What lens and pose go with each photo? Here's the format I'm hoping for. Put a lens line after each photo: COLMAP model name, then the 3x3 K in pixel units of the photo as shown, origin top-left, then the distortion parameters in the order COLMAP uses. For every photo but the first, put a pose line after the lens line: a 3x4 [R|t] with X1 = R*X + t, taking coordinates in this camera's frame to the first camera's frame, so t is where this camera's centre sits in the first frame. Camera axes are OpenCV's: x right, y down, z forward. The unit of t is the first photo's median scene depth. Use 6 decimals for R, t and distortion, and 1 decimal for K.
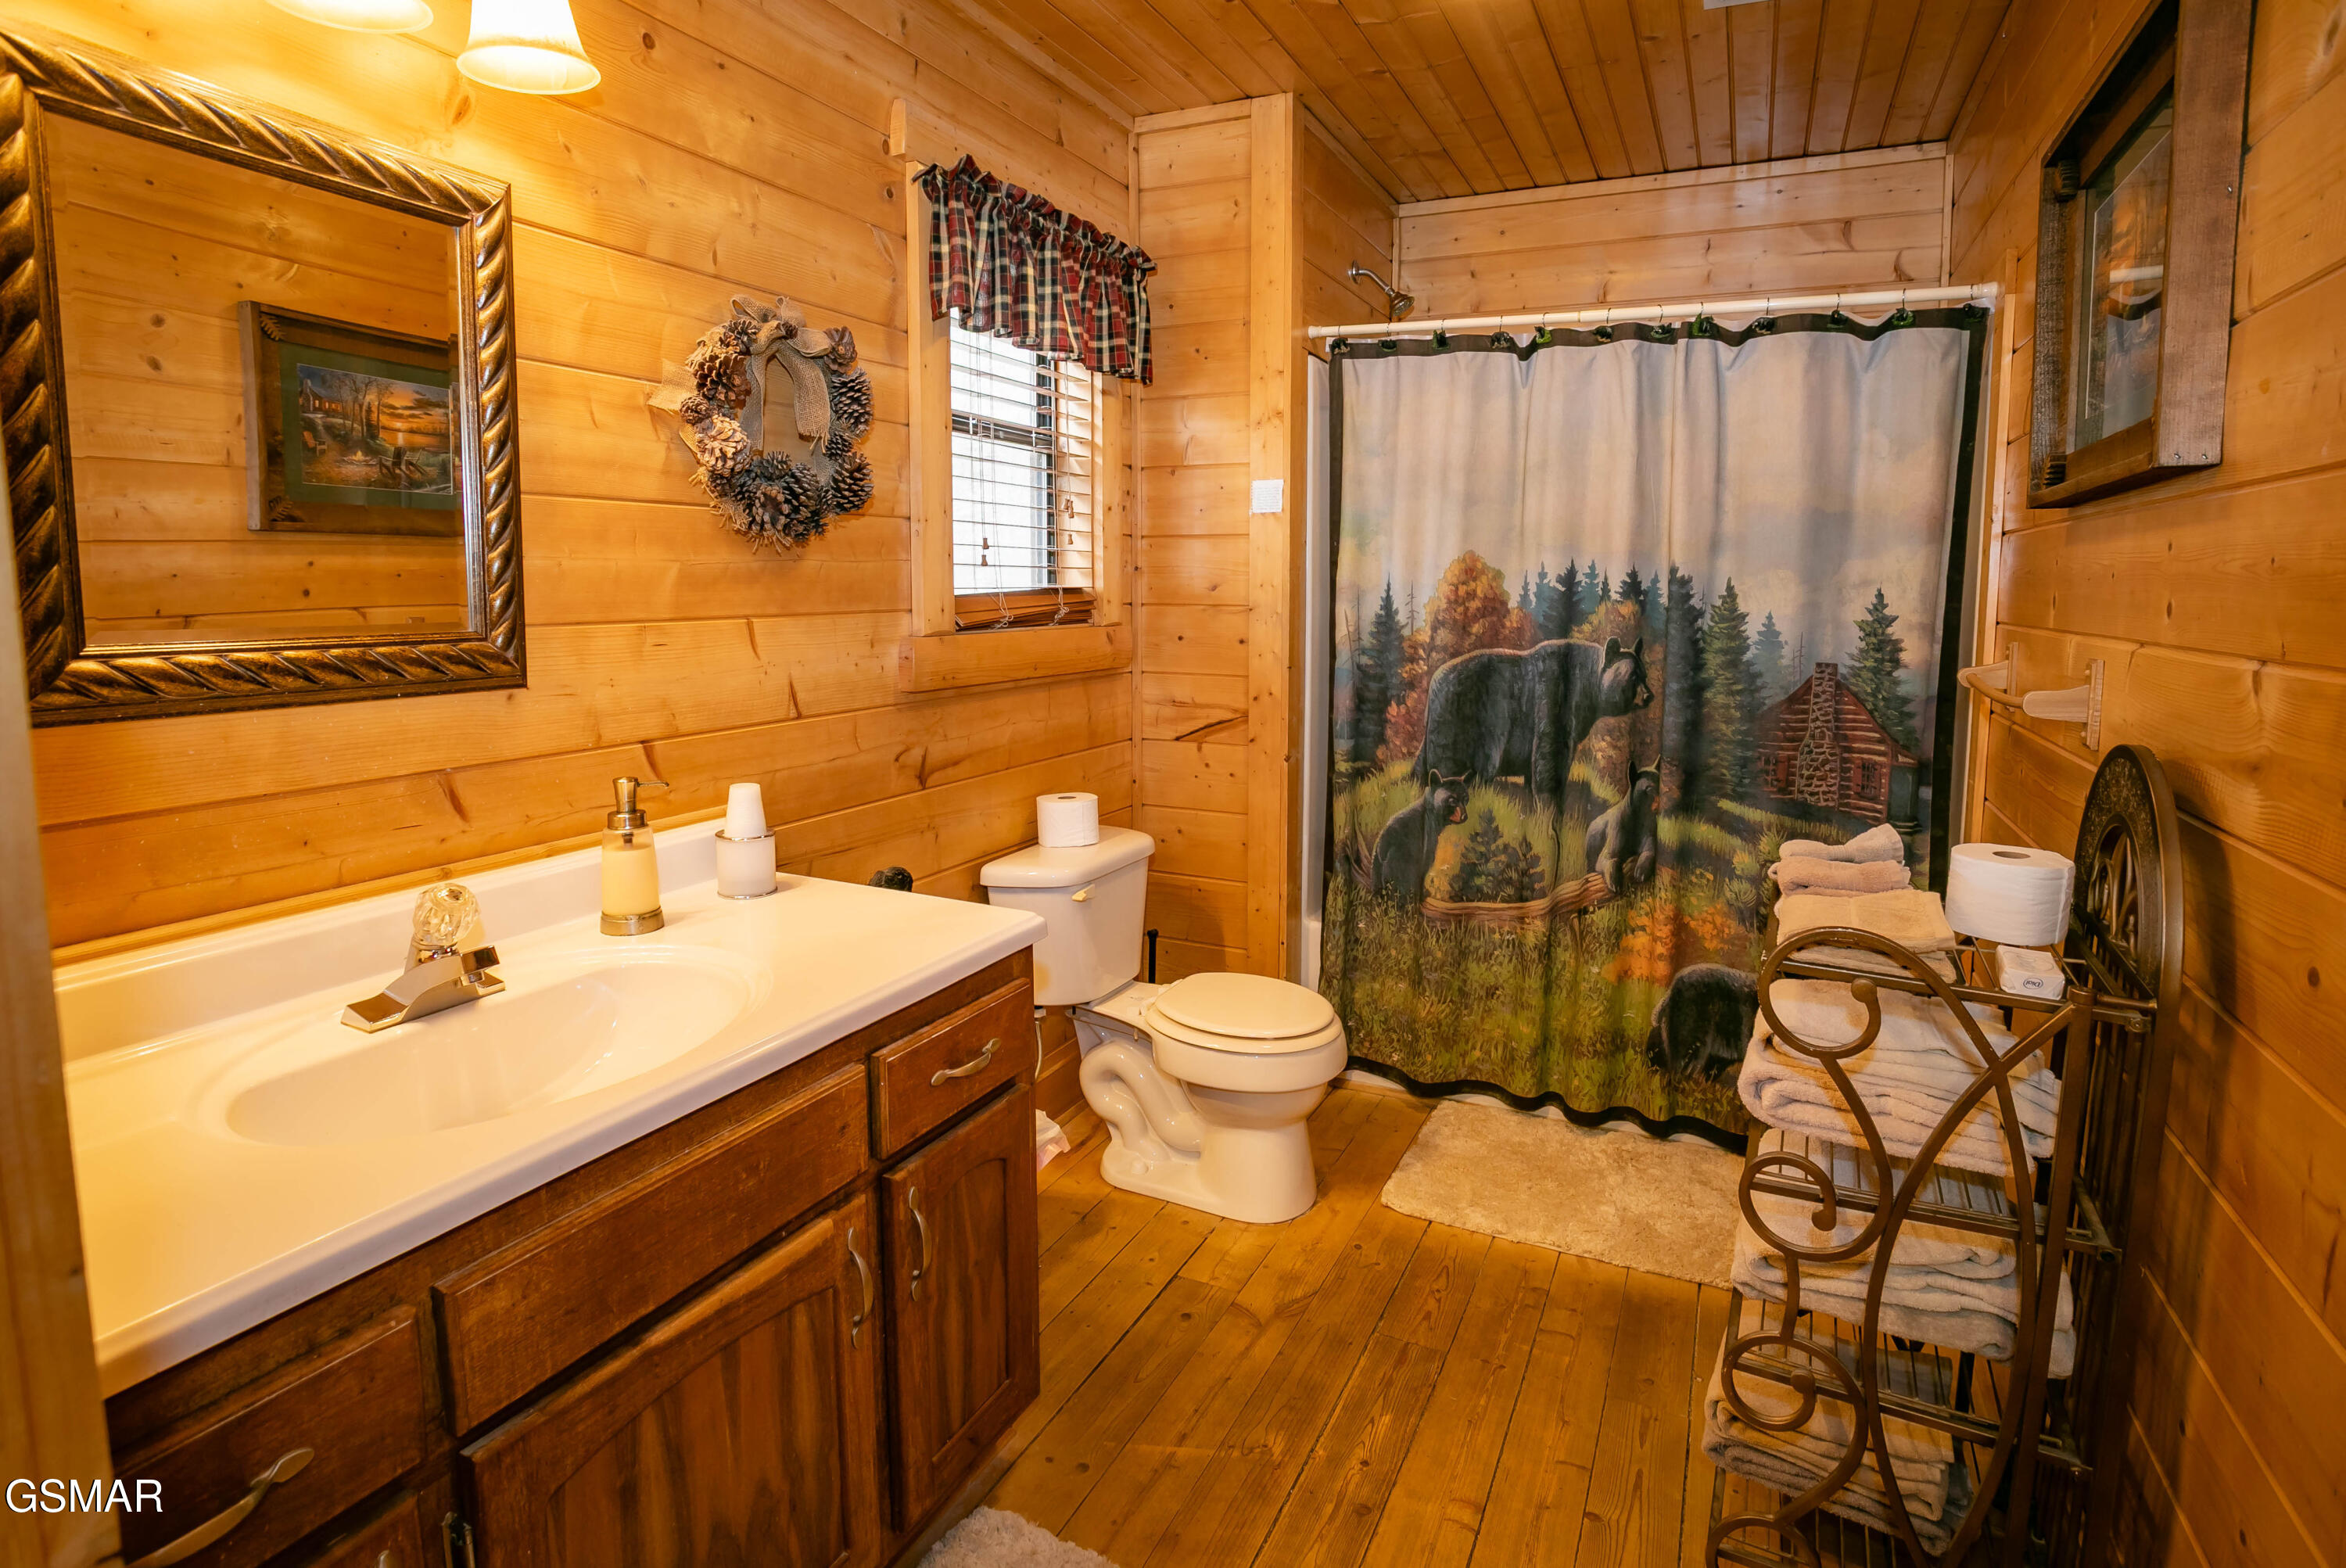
lens RADIAL K [[1164.7, 0, 1169.9], [0, 1164.7, 701.6], [0, 0, 1]] dist [-0.077145, 0.038195]
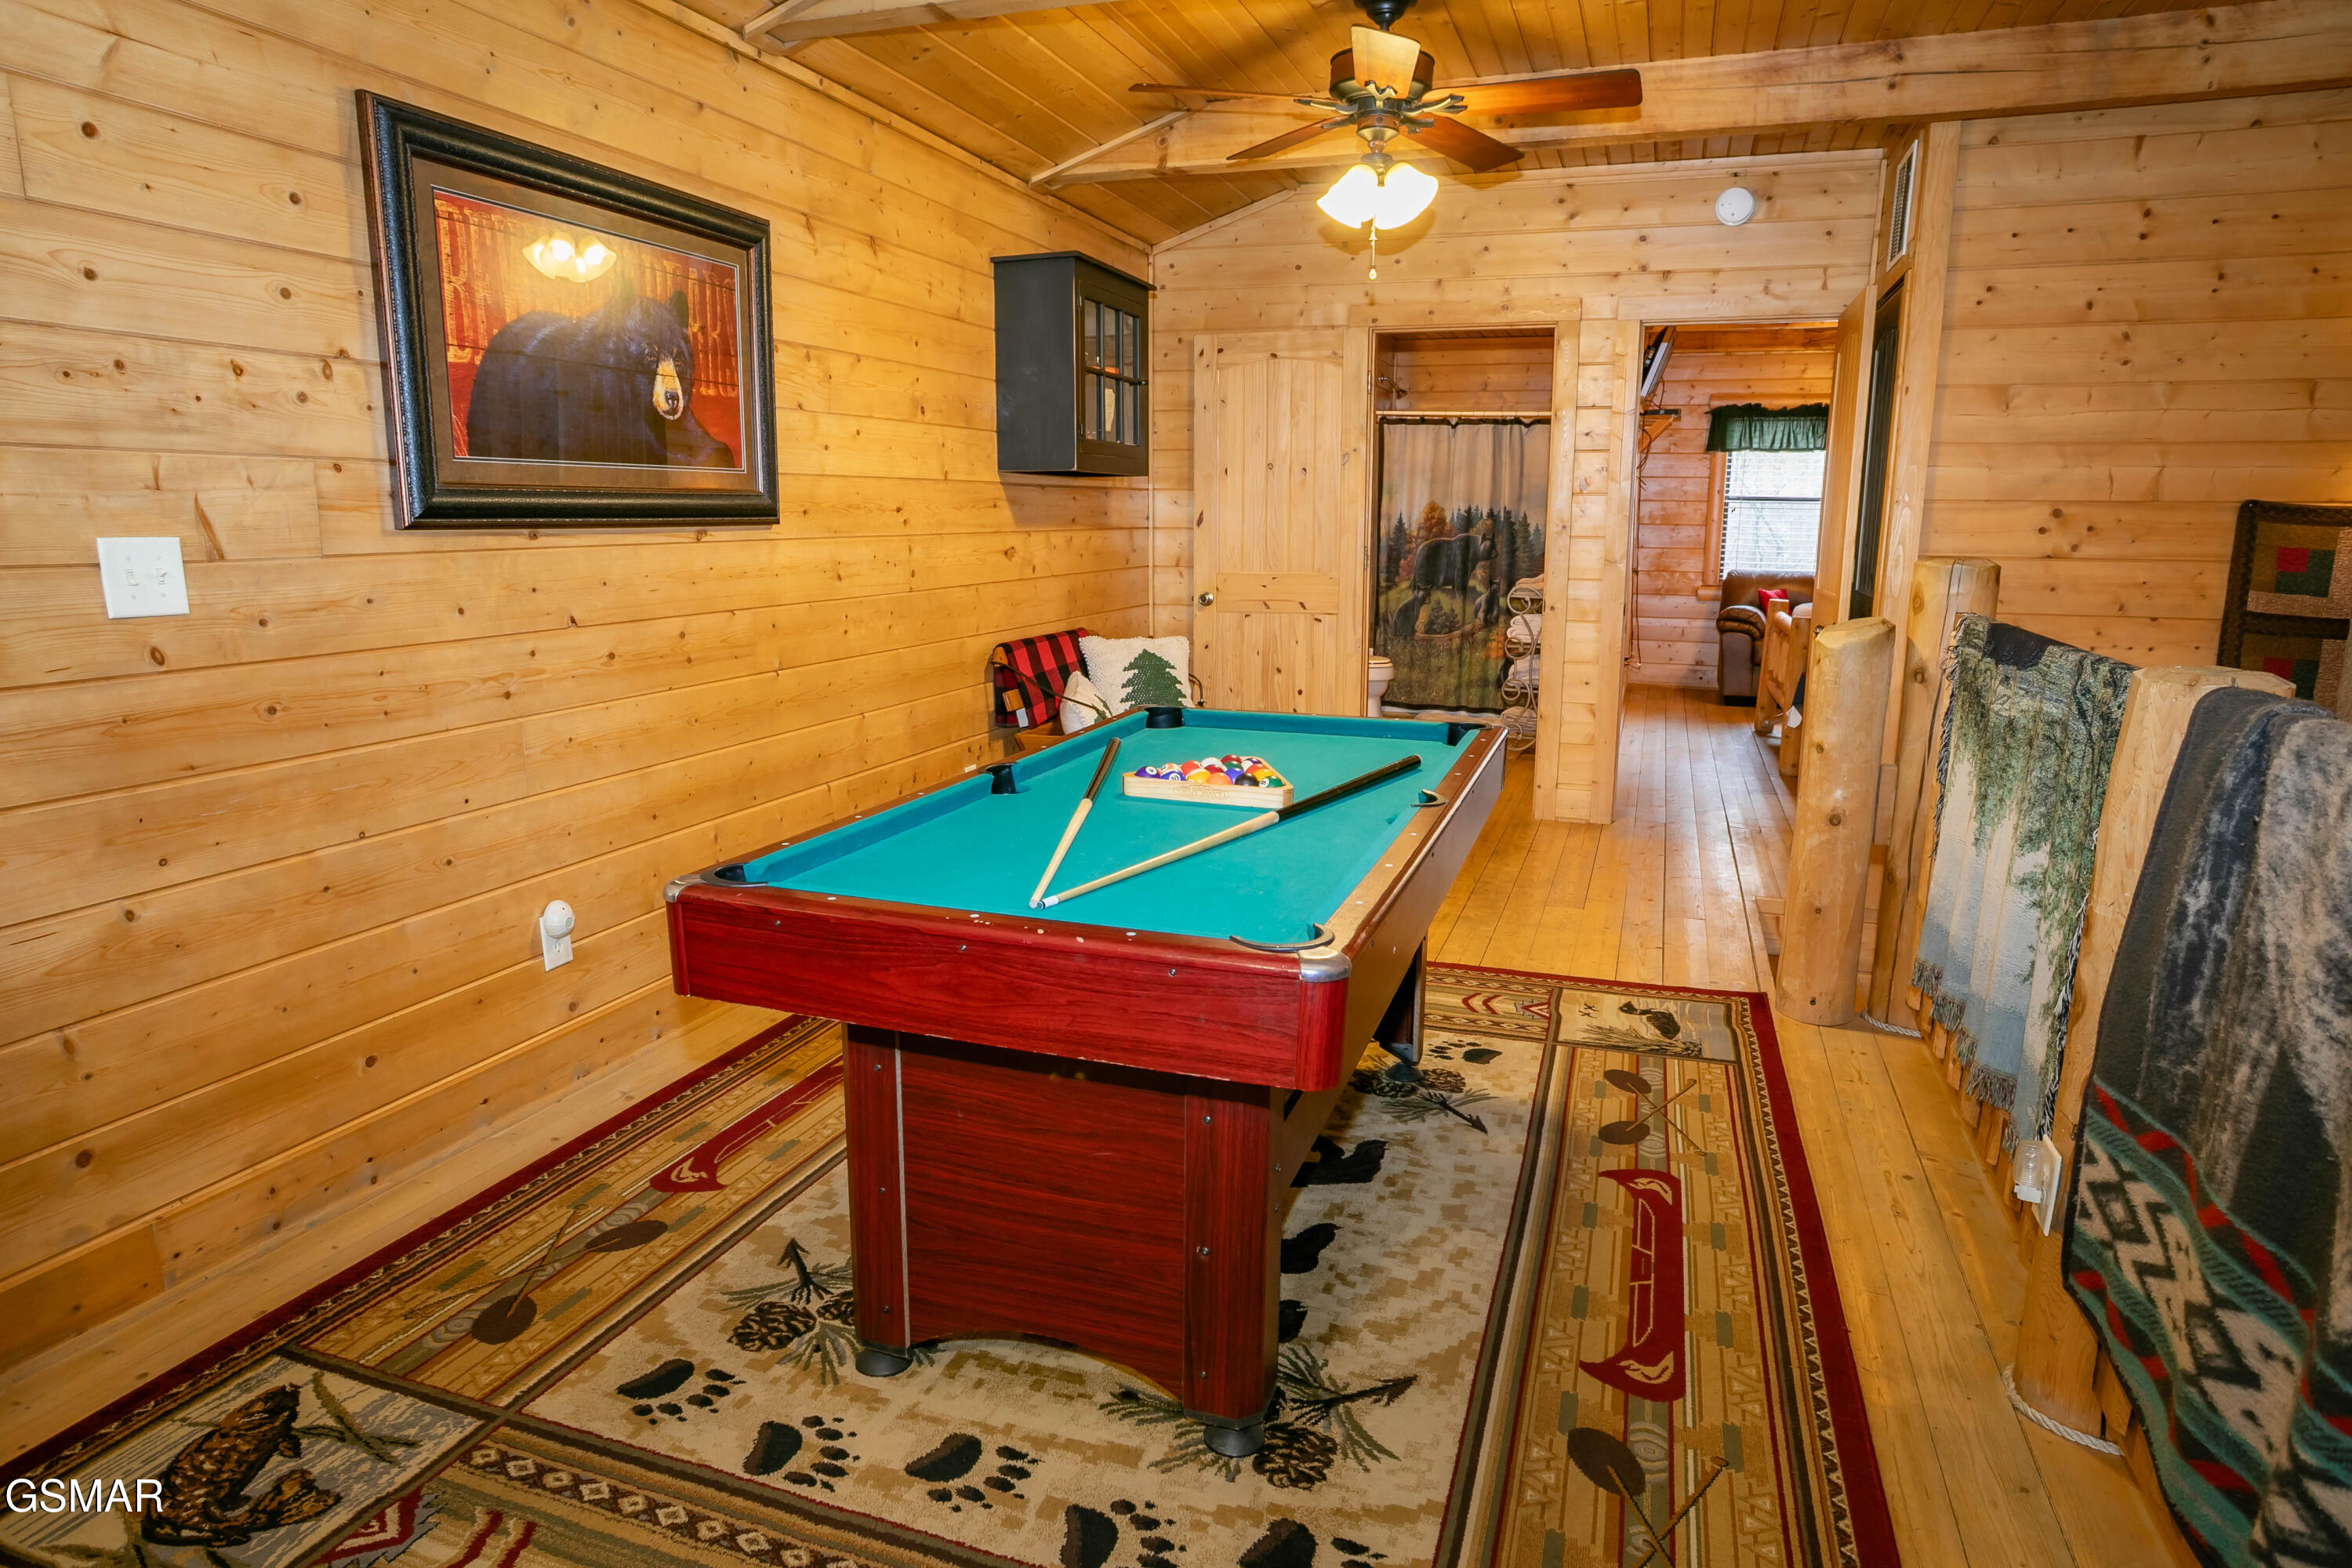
lens RADIAL K [[1337.9, 0, 1176.0], [0, 1337.9, 784.0], [0, 0, 1]] dist [-0.058273, 0.036006]
pose [[0.992891, -0.027012, 0.115925, -0.714267], [0.014239, 0.993871, 0.109626, 0.177646], [-0.118175, -0.107196, 0.987190, -2.068352]]
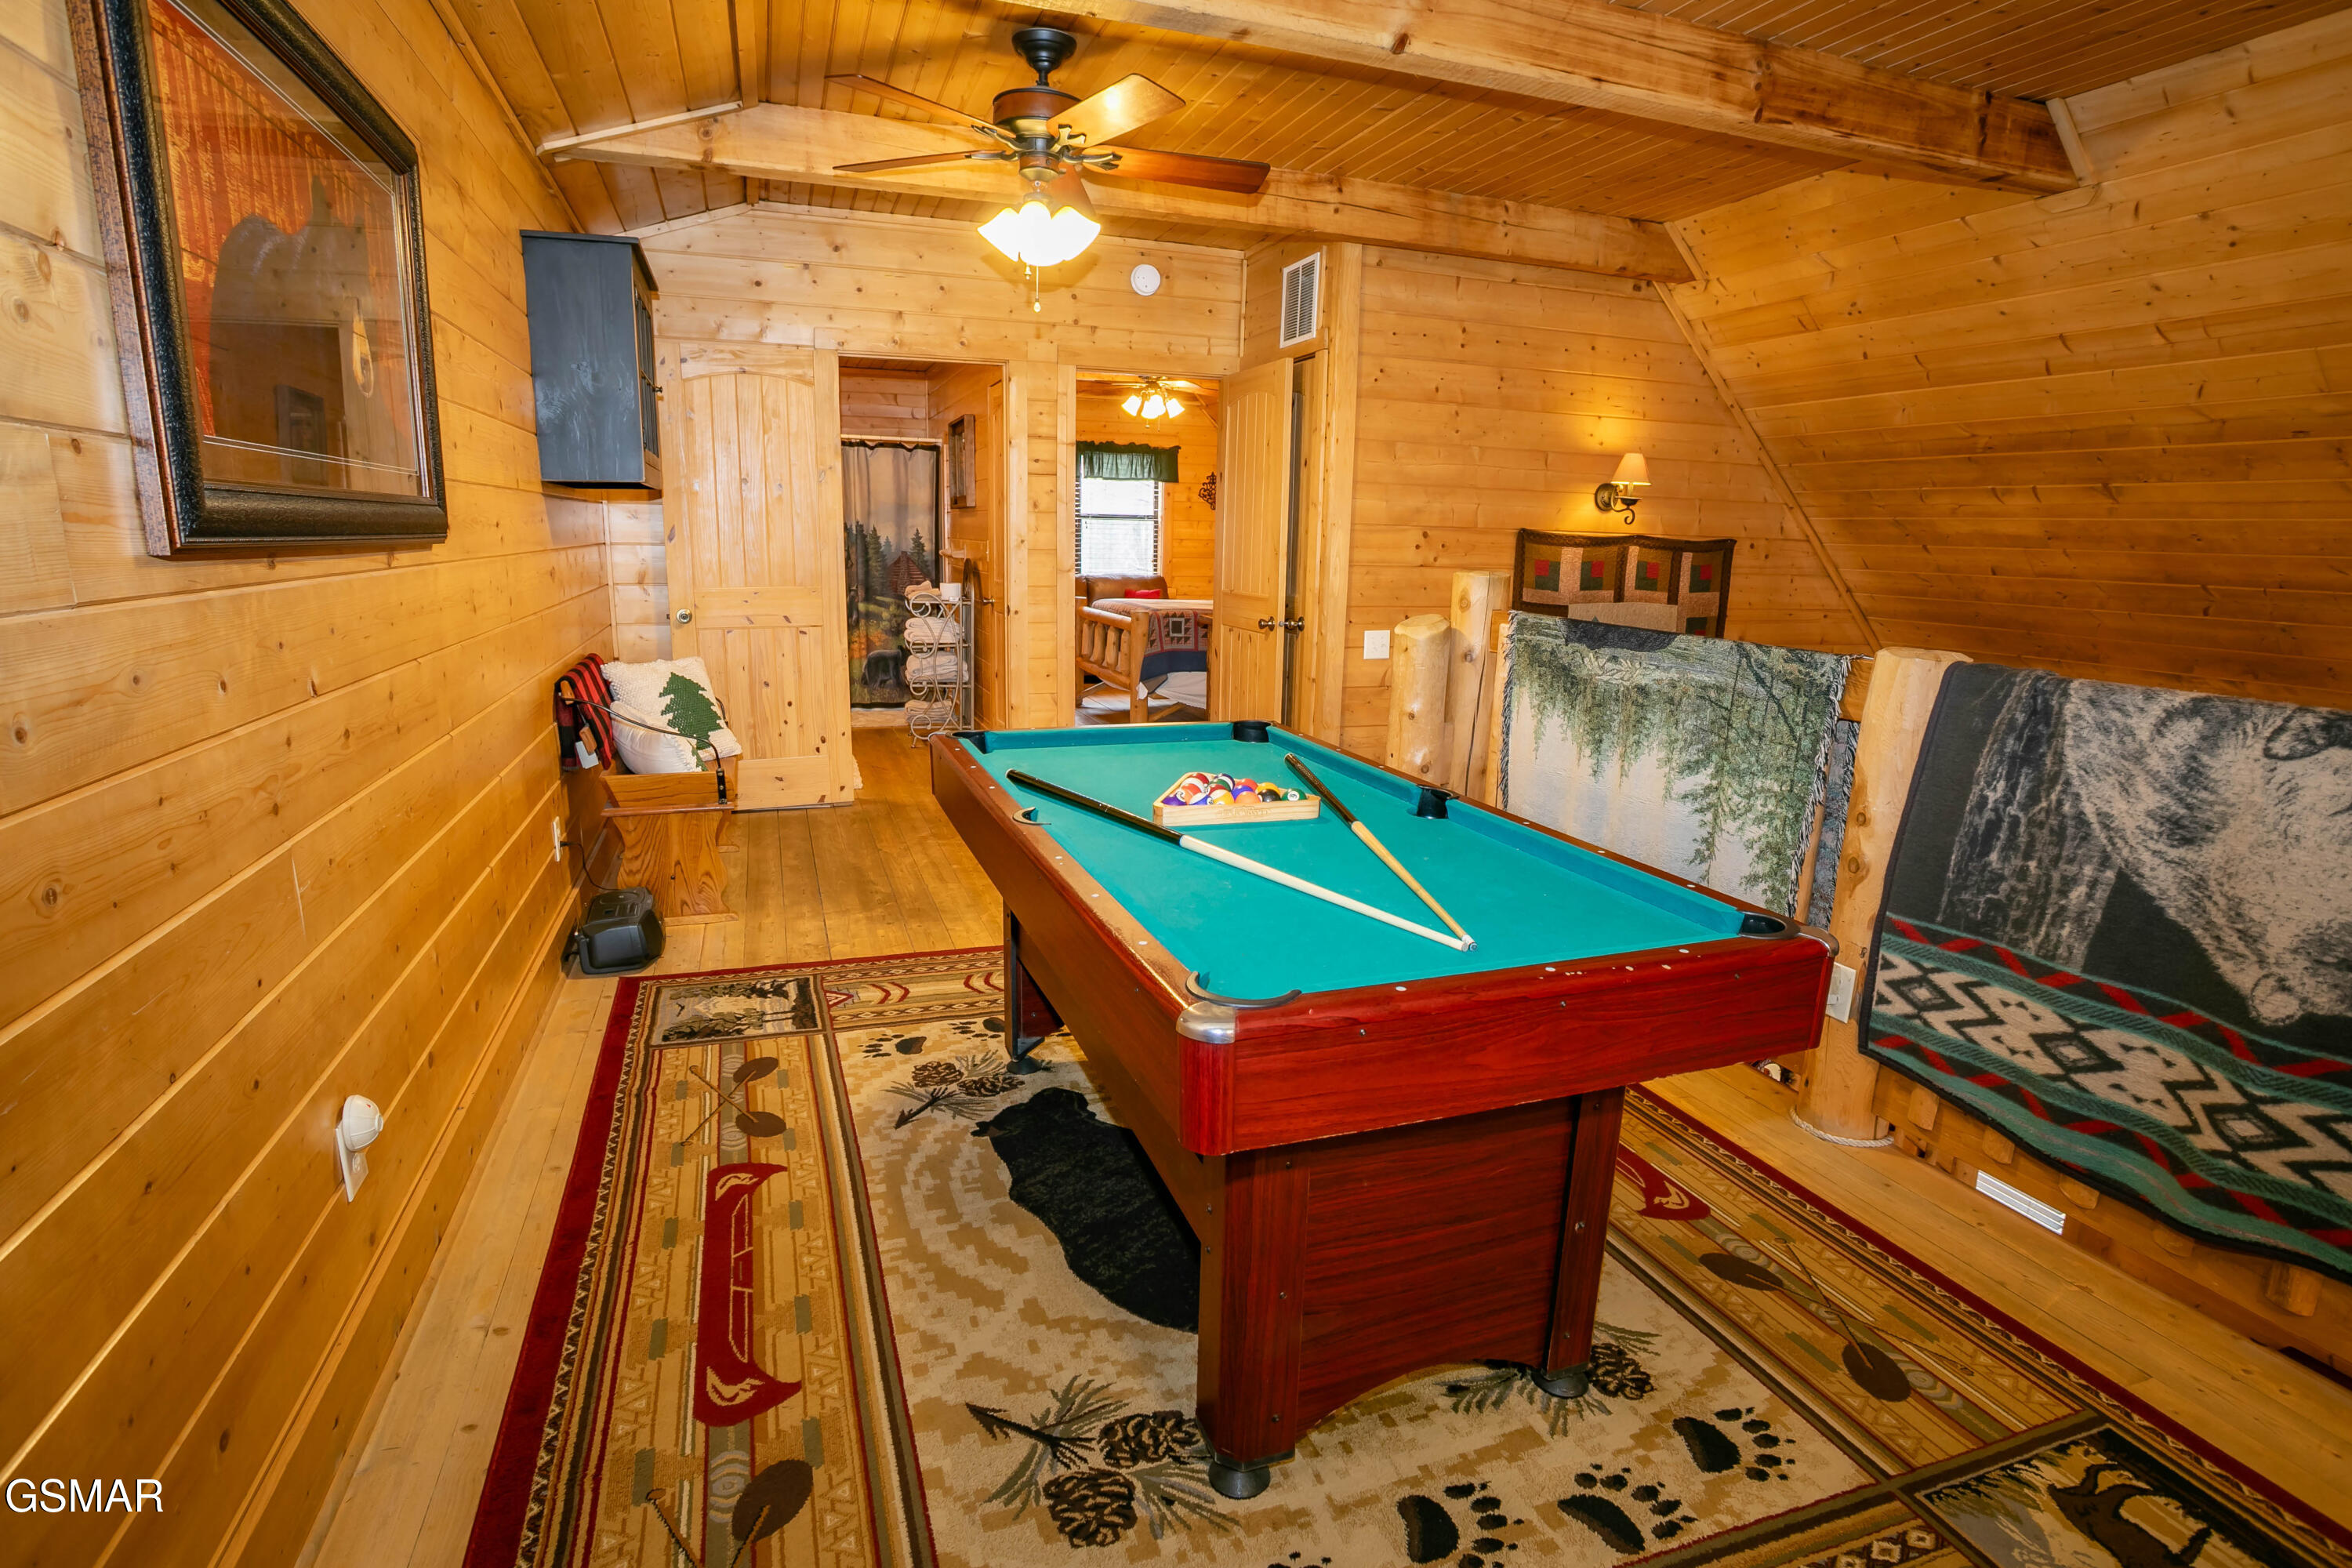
lens RADIAL K [[1156.5, 0, 1165.9], [0, 1156.5, 783.6], [0, 0, 1]] dist [-0.077353, 0.036743]
pose [[0.704759, -0.144712, 0.694531, -1.159967], [0.050380, 0.986712, 0.154469, 0.138548], [-0.707655, -0.073873, 0.702685, -1.718089]]
